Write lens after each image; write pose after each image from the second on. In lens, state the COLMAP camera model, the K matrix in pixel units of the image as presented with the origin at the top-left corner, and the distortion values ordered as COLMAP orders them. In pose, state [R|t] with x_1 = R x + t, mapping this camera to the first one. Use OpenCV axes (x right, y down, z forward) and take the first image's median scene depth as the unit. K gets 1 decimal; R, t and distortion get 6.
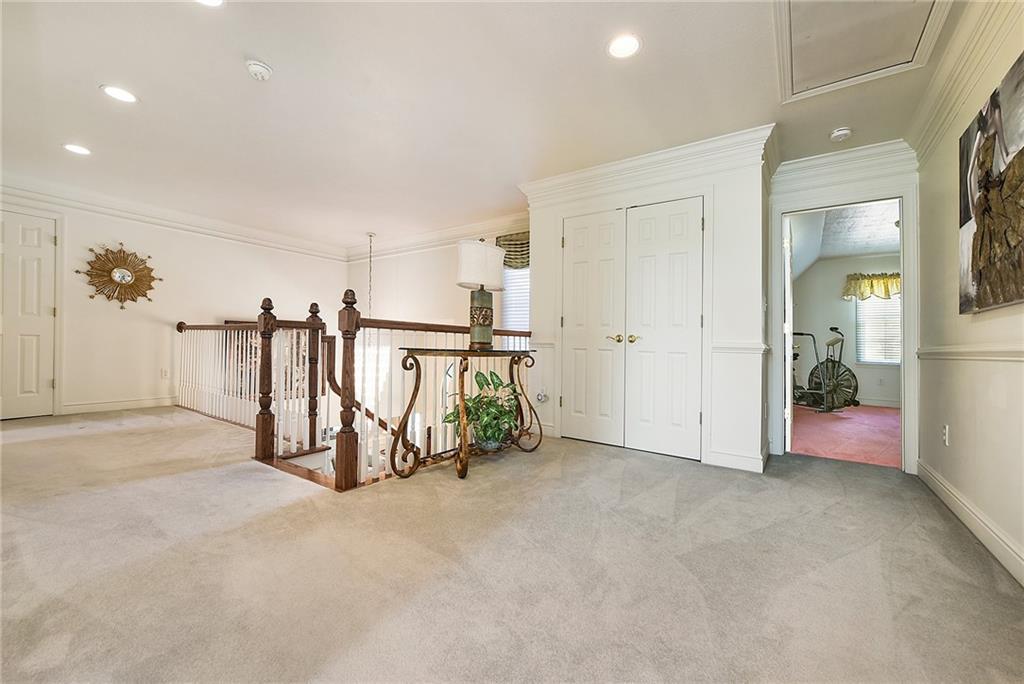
lens RADIAL K [[411.0, 0, 515.5], [0, 411.0, 345.1], [0, 0, 1]] dist [-0.000732, -0.002962]
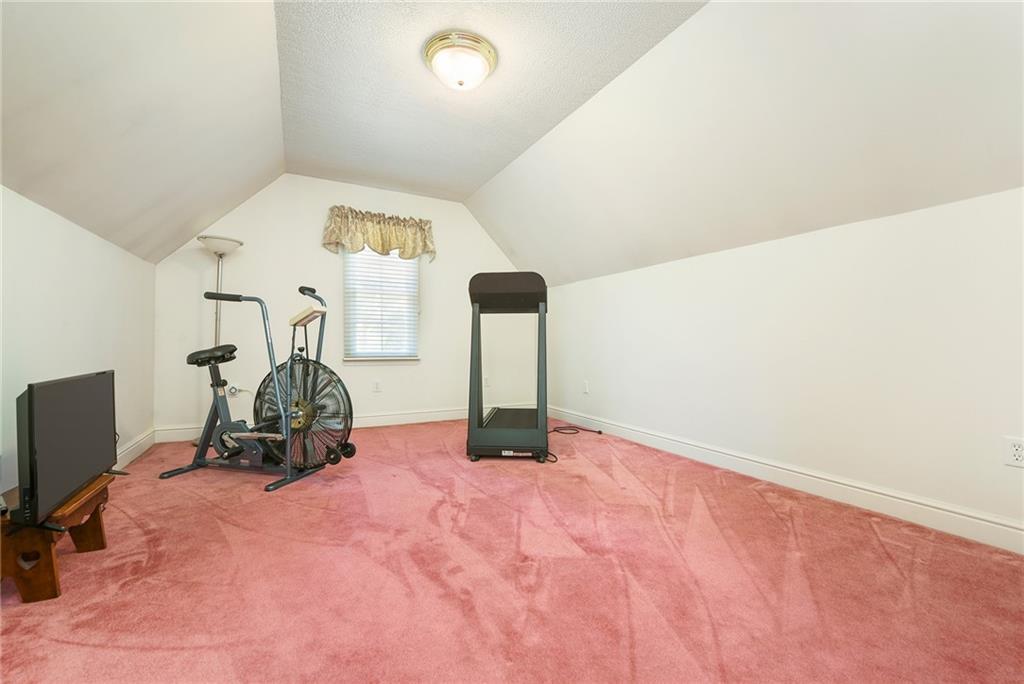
lens RADIAL K [[422.1, 0, 512.0], [0, 422.1, 342.0], [0, 0, 1]] dist [-0.008705, -0.000666]
pose [[0.466207, -0.015986, 0.884531, 0.465671], [-0.000205, 0.999835, 0.018178, 0.010177], [-0.884676, -0.008656, 0.466127, 0.577436]]
